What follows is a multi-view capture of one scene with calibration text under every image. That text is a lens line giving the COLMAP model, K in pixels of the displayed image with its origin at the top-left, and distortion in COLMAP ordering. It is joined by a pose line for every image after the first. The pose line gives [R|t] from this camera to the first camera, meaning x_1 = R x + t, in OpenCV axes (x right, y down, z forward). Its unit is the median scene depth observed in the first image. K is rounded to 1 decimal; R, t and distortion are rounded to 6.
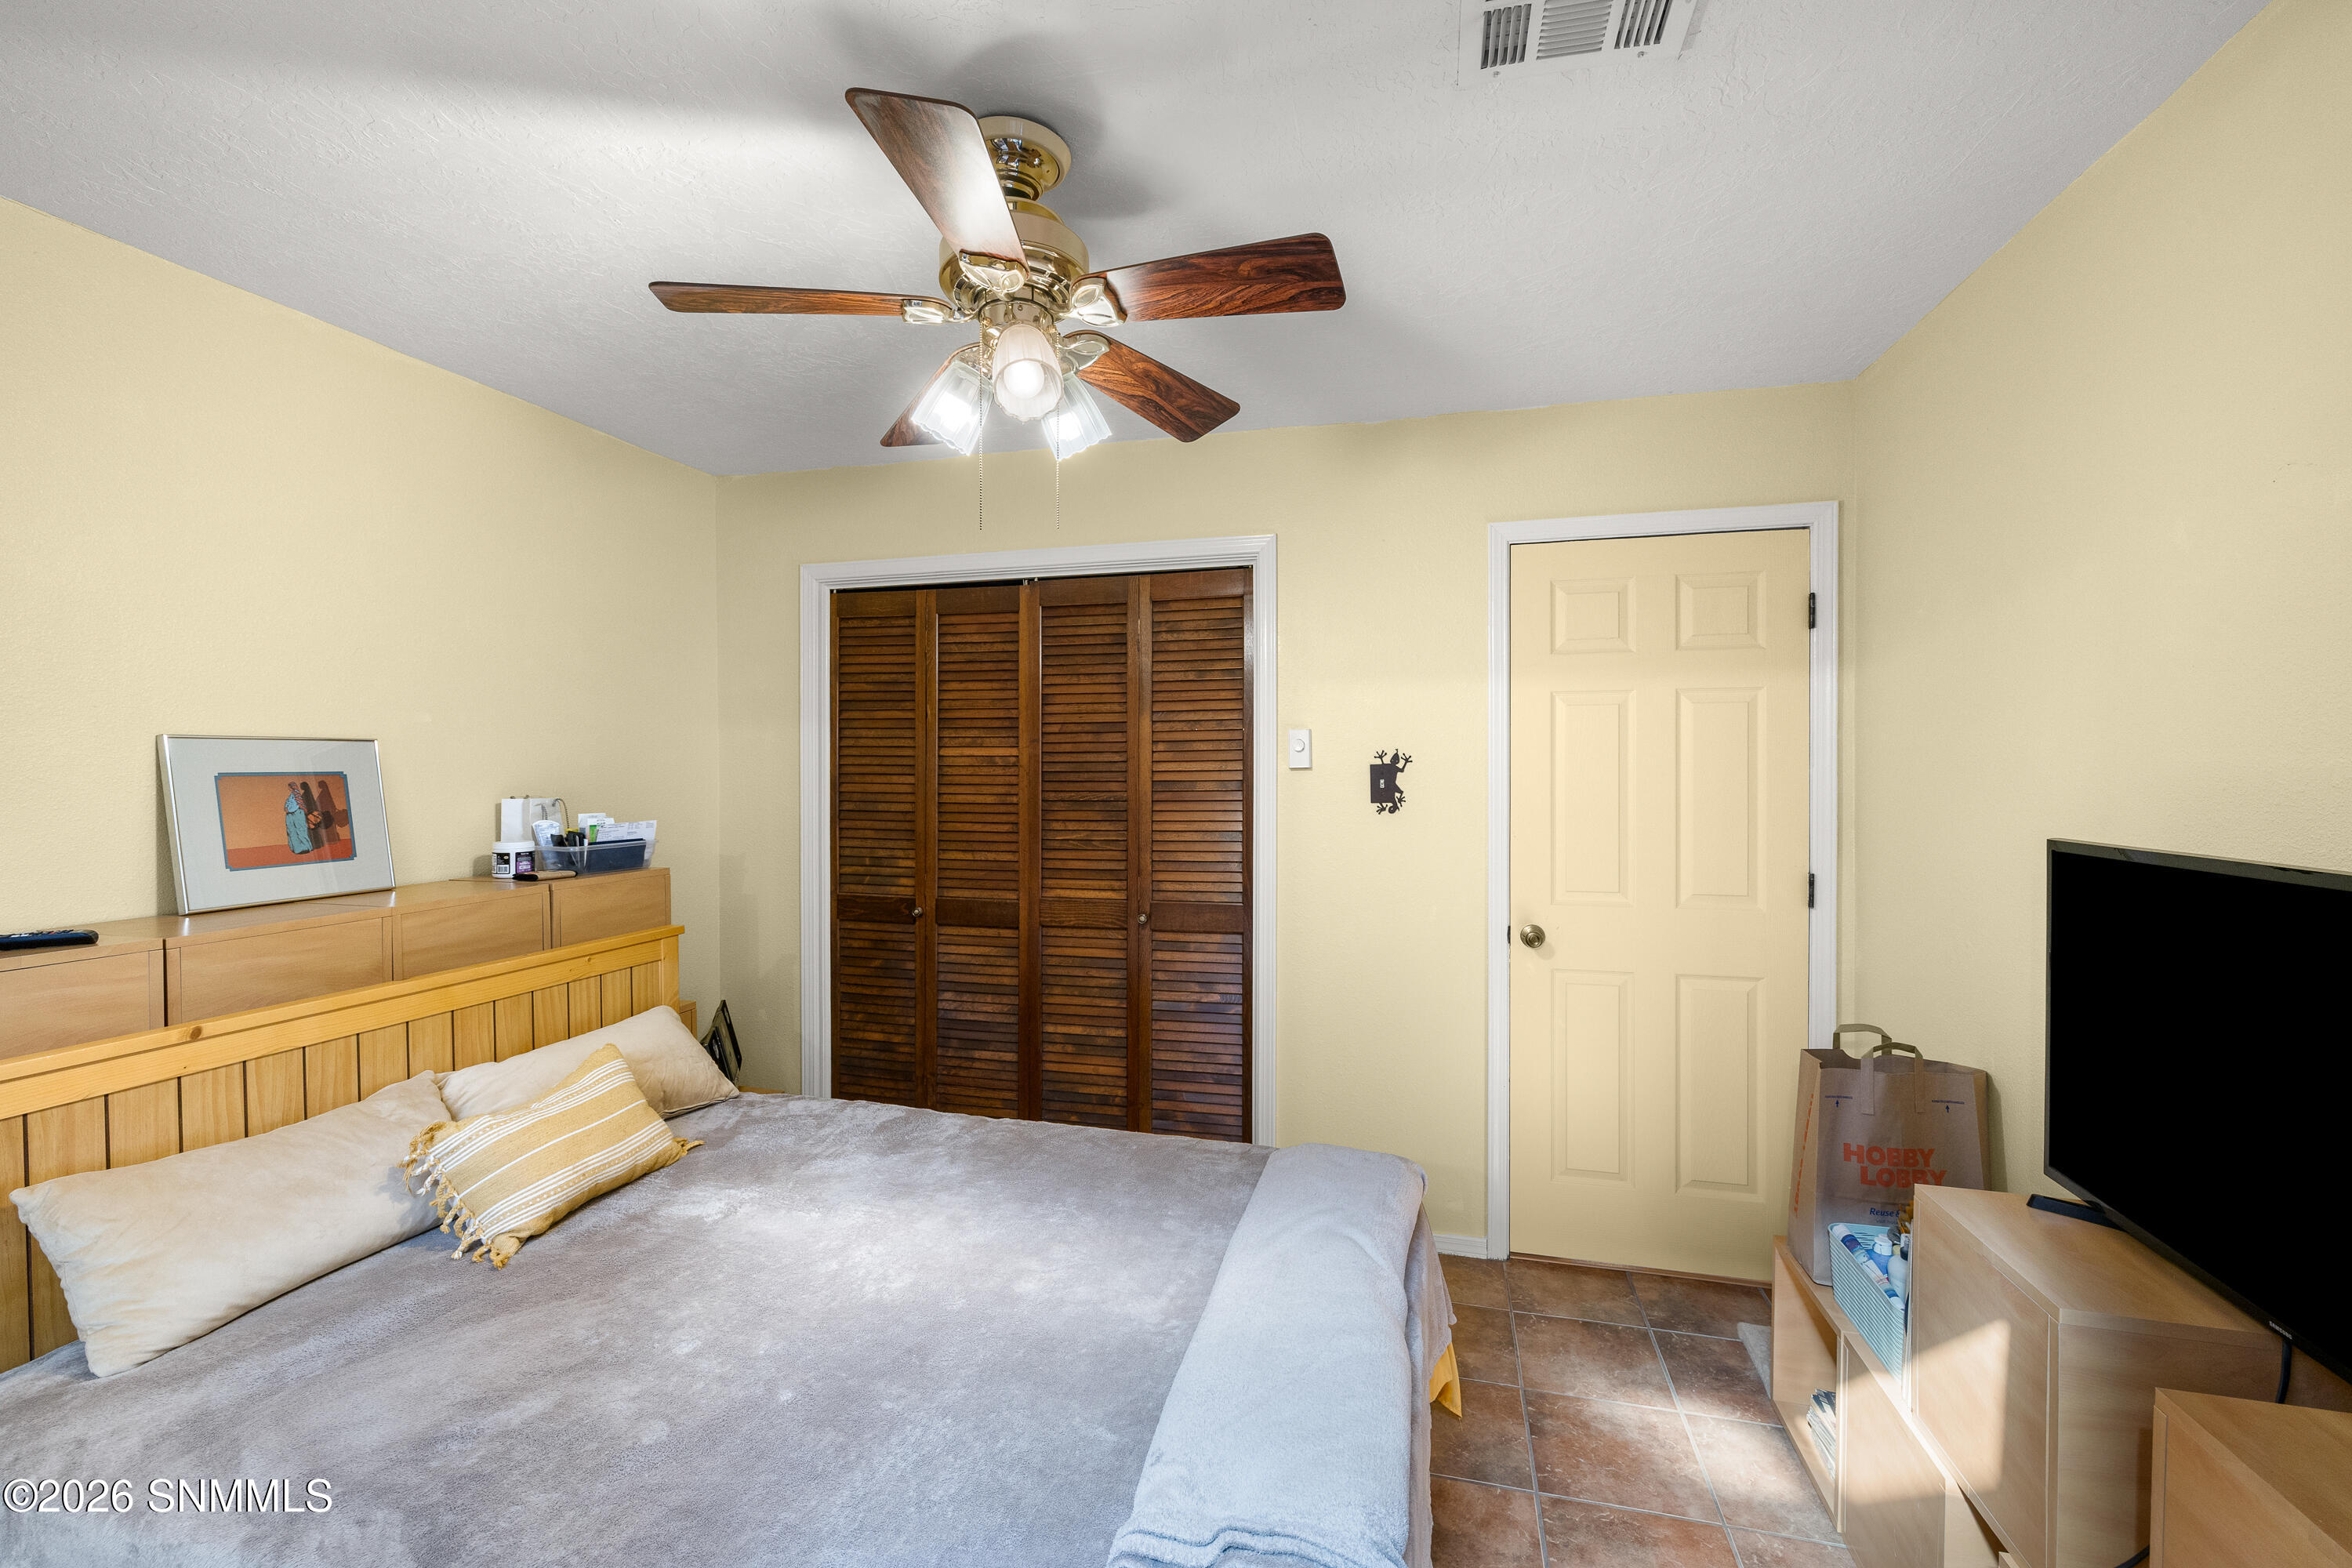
lens RADIAL K [[1003.5, 0, 1181.4], [0, 1003.5, 778.5], [0, 0, 1]] dist [-0.000275, -0.000024]
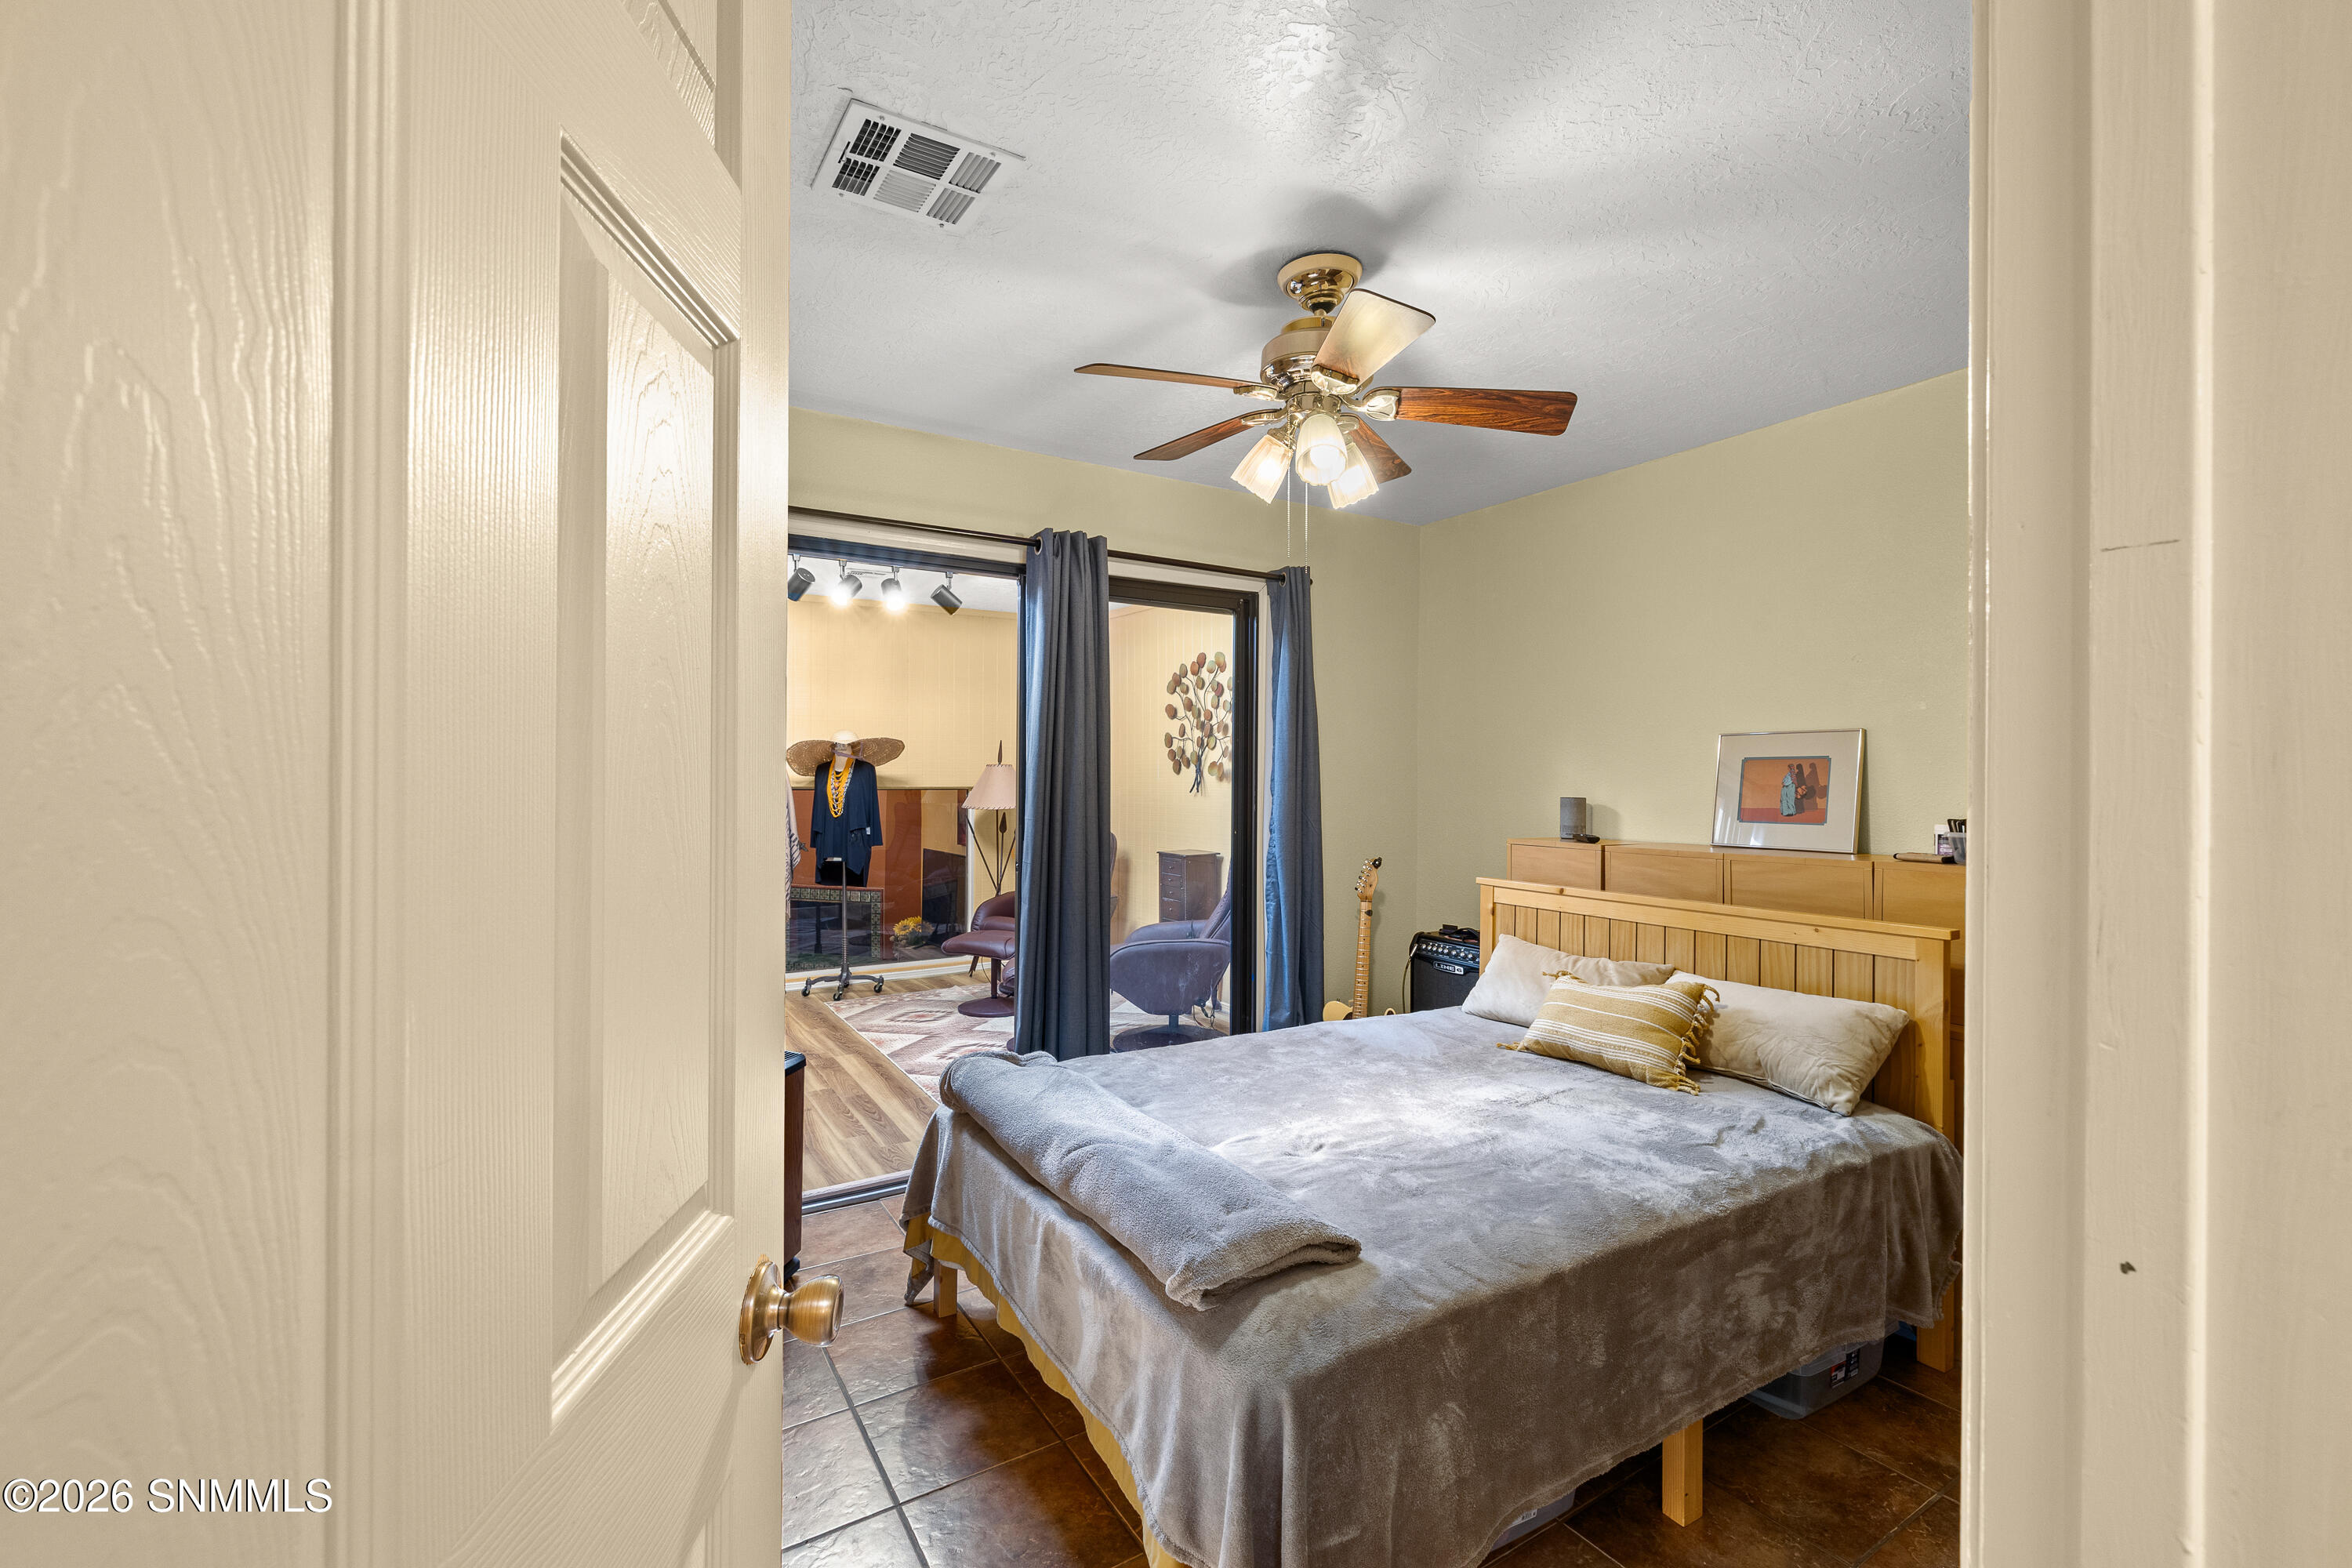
lens RADIAL K [[1003.5, 0, 1181.7], [0, 1003.5, 786.1], [0, 0, 1]] dist [-0.000275, -0.000024]
pose [[-0.696768, 0.000407, -0.717296, 0.689855], [-0.009297, 0.999911, 0.009599, 0.028577], [0.717236, 0.013357, -0.696702, 1.360859]]
